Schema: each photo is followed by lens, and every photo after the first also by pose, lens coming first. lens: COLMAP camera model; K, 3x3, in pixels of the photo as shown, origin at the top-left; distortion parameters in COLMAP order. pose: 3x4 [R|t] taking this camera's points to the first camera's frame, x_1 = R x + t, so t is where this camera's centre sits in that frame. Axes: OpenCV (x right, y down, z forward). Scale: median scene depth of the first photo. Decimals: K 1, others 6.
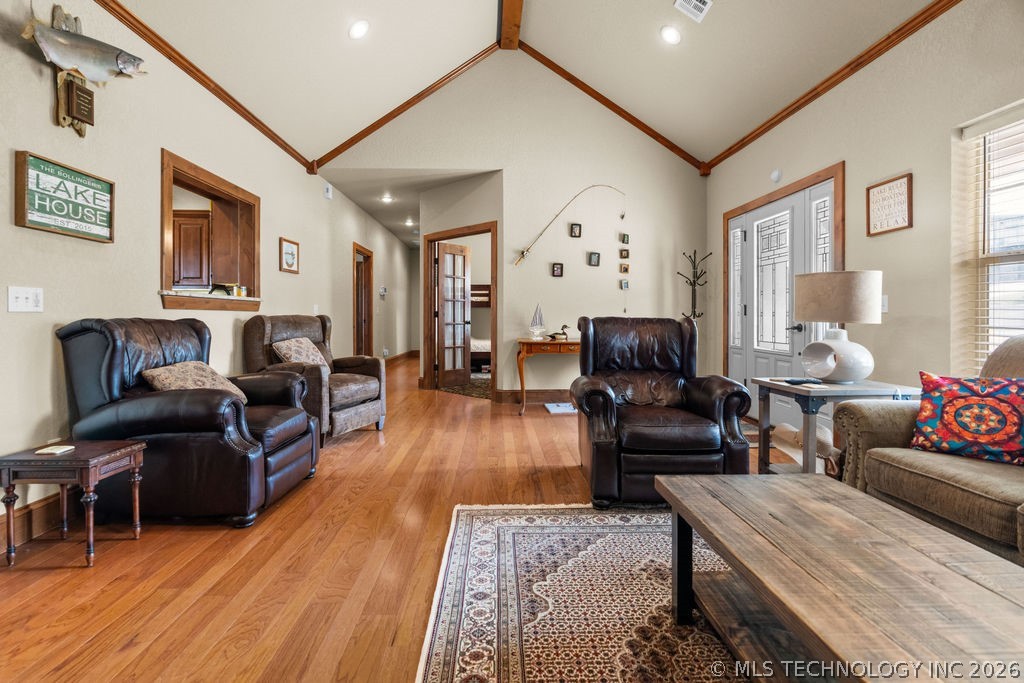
lens RADIAL K [[476.5, 0, 505.7], [0, 476.5, 319.7], [0, 0, 1]] dist [-0.012754, 0.003549]
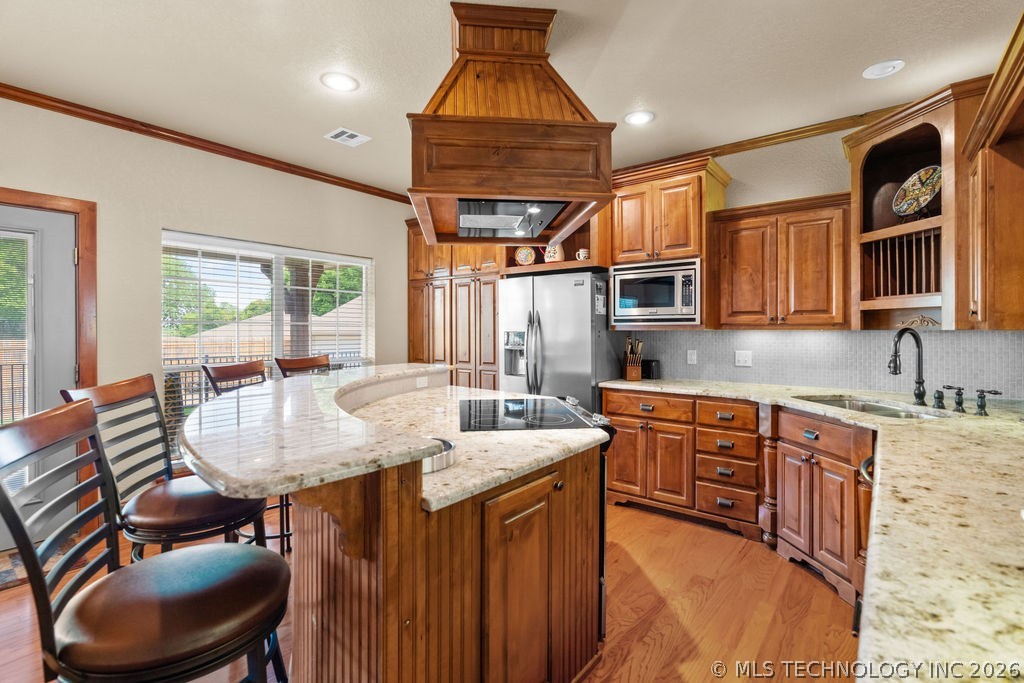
lens RADIAL K [[476.5, 0, 505.2], [0, 476.5, 329.6], [0, 0, 1]] dist [-0.012754, 0.003549]
pose [[0.772188, -0.003774, -0.635383, -1.212738], [0.001209, 0.999989, -0.004470, -0.135637], [0.635394, 0.002683, 0.772184, 0.655537]]
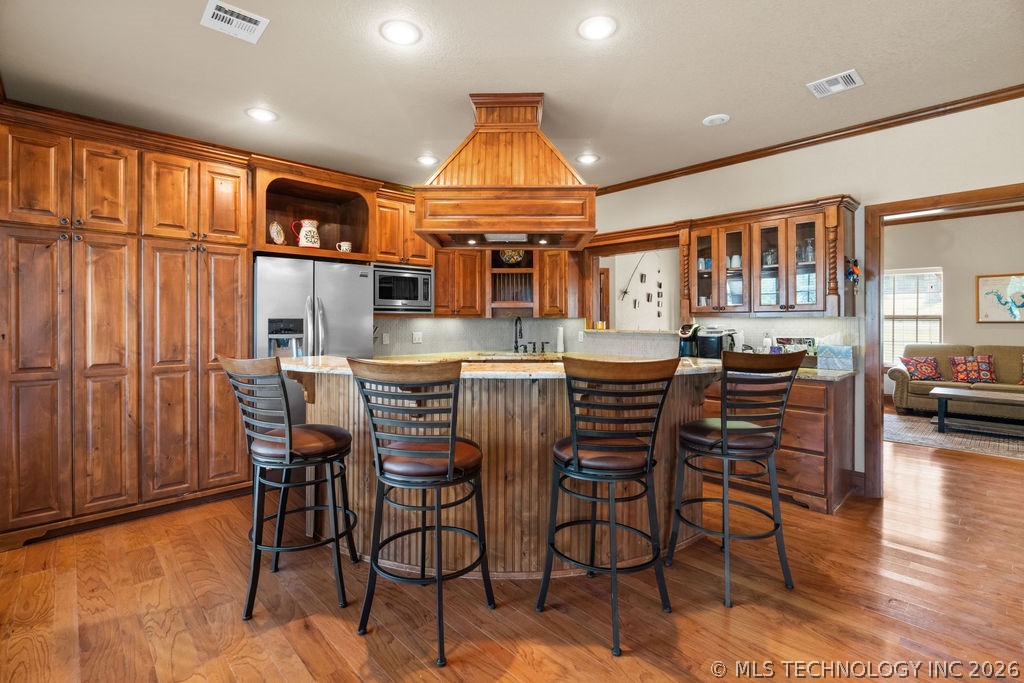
lens RADIAL K [[472.1, 0, 512.6], [0, 472.1, 326.2], [0, 0, 1]] dist [-0.006495, 0.001380]
pose [[0.734392, -0.012461, 0.678611, -2.702884], [0.005772, 0.999910, 0.012114, -0.126572], [-0.678701, -0.004979, 0.734398, 0.401240]]
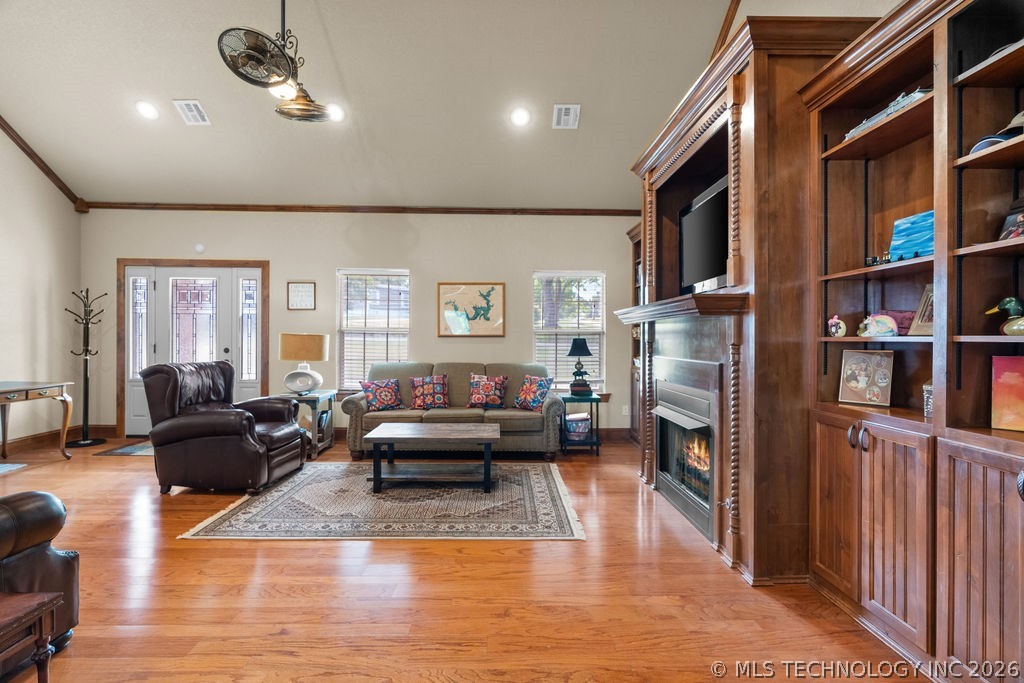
lens RADIAL K [[476.5, 0, 515.9], [0, 476.5, 340.0], [0, 0, 1]] dist [-0.012754, 0.003549]
pose [[-0.004687, -0.008996, 0.999949, -1.312757], [-0.002385, 0.999957, 0.008985, -0.103889], [-0.999986, -0.002343, -0.004708, 0.201282]]
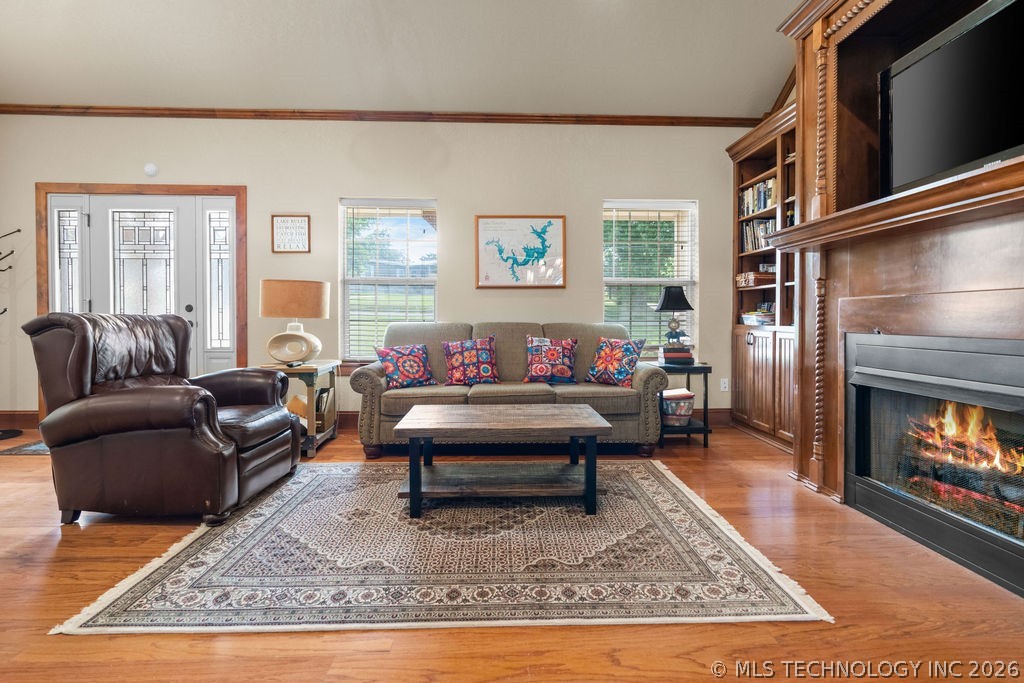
lens RADIAL K [[476.5, 0, 517.0], [0, 476.5, 328.1], [0, 0, 1]] dist [-0.012754, 0.003549]
pose [[-0.020234, -0.025524, 0.999469, -0.725698], [0.003899, 0.999664, 0.025608, 0.002068], [-0.999788, 0.004415, -0.020128, 0.457693]]
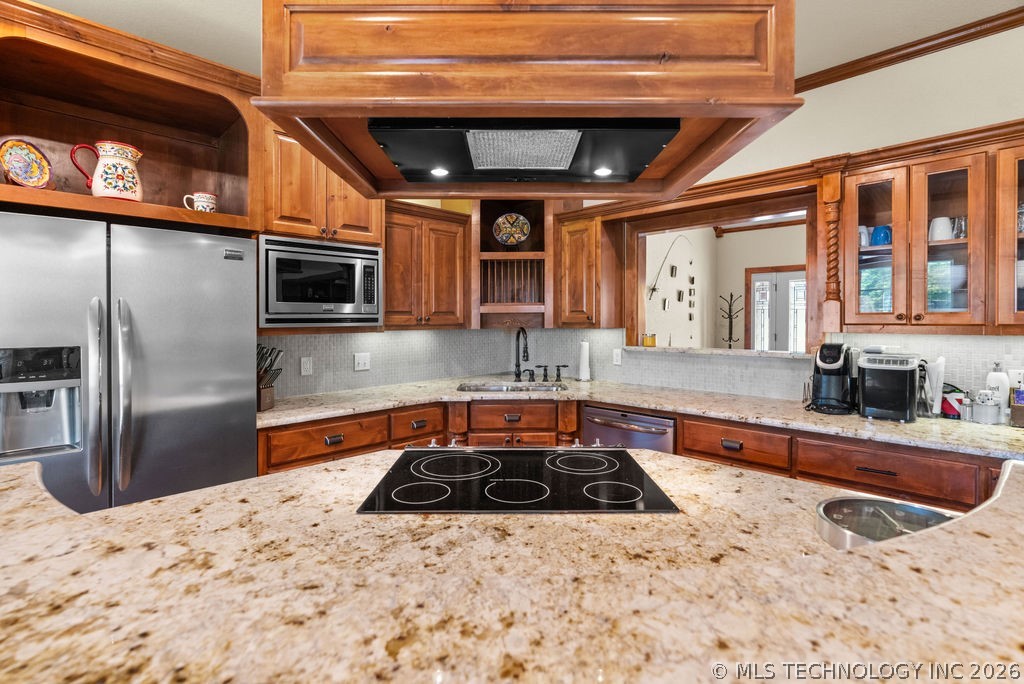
lens RADIAL K [[476.5, 0, 511.7], [0, 476.5, 322.8], [0, 0, 1]] dist [-0.012754, 0.003549]
pose [[0.714544, -0.013376, 0.699463, -2.214460], [0.010342, 0.999910, 0.008556, -0.168868], [-0.699515, 0.001120, 0.714618, 0.995424]]
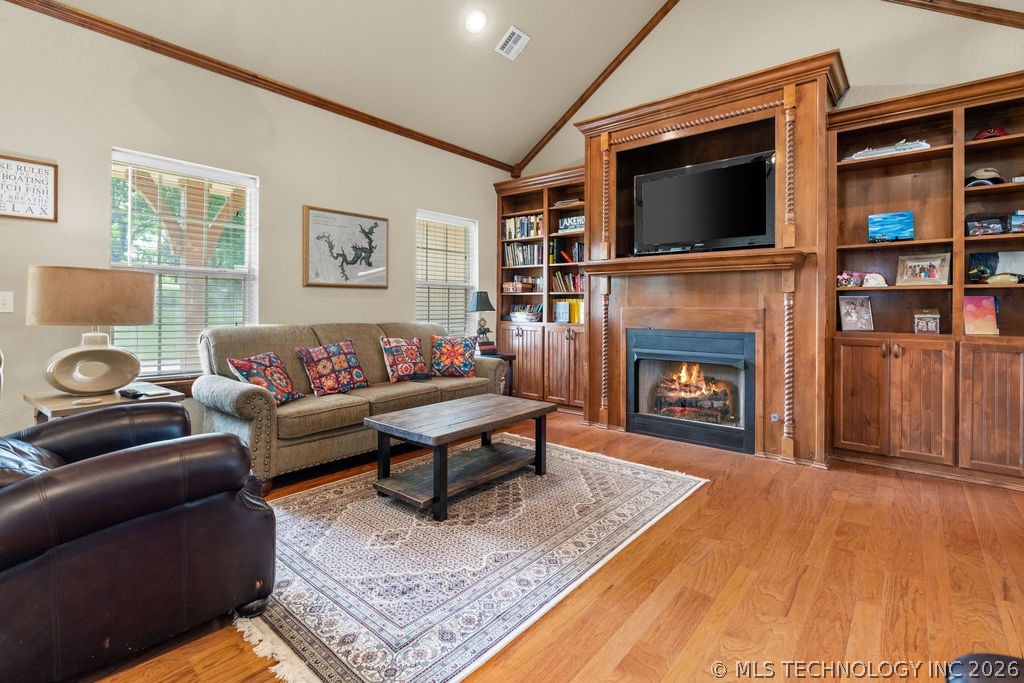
lens RADIAL K [[476.5, 0, 514.8], [0, 476.5, 311.8], [0, 0, 1]] dist [-0.012754, 0.003549]
pose [[-0.756443, -0.015251, 0.653882, -0.527423], [-0.007031, 0.999860, 0.015187, -0.043363], [-0.654022, 0.006891, -0.756444, 1.299226]]
